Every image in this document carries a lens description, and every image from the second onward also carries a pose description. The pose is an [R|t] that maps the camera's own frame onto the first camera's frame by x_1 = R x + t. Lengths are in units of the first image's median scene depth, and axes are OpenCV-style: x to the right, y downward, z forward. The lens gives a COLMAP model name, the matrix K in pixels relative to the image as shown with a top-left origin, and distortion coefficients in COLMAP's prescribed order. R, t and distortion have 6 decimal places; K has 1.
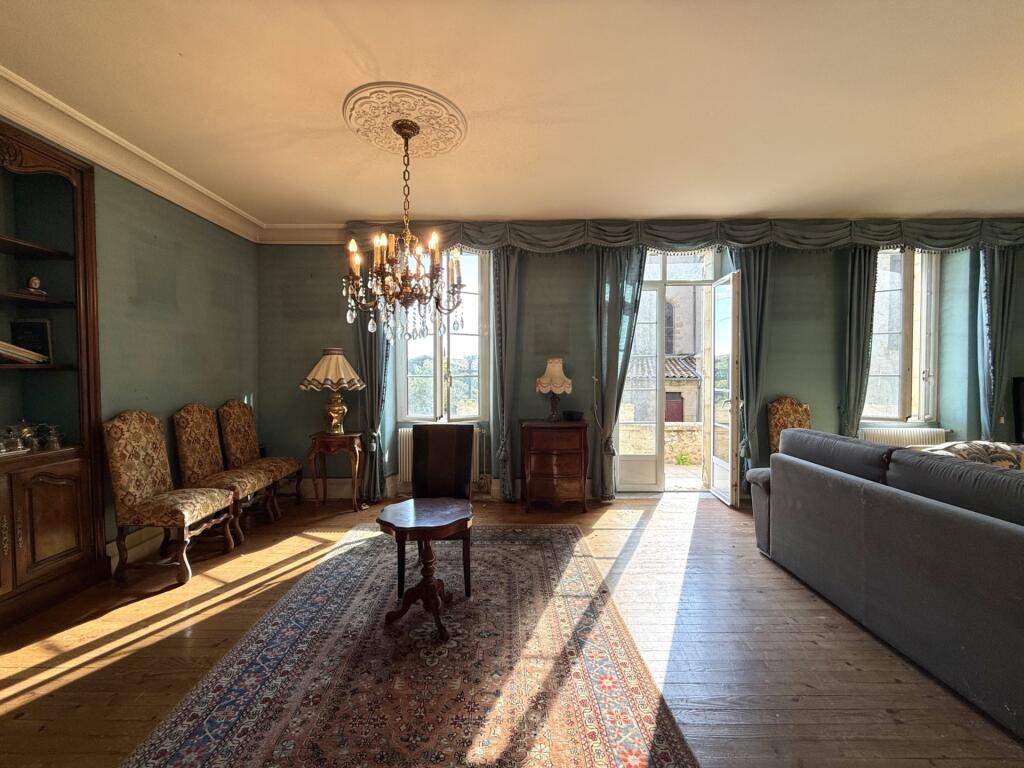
lens RADIAL K [[420.4, 0, 512.0], [0, 420.4, 384.0], [0, 0, 1]] dist [0.000175, 0.000107]
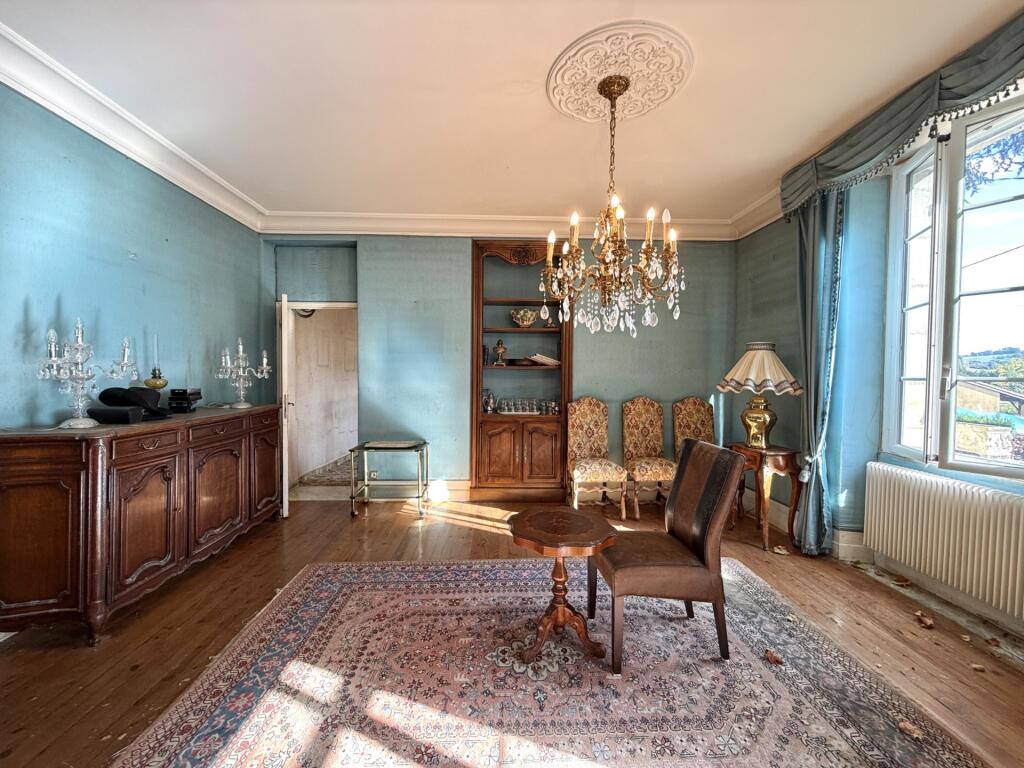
lens RADIAL K [[420.4, 0, 512.0], [0, 420.4, 384.0], [0, 0, 1]] dist [0.000175, 0.000107]
pose [[-0.002314, 0.024846, -0.999689, 0.557452], [-0.035649, 0.999054, 0.024913, -0.009960], [0.999362, 0.035696, -0.001426, 0.719863]]
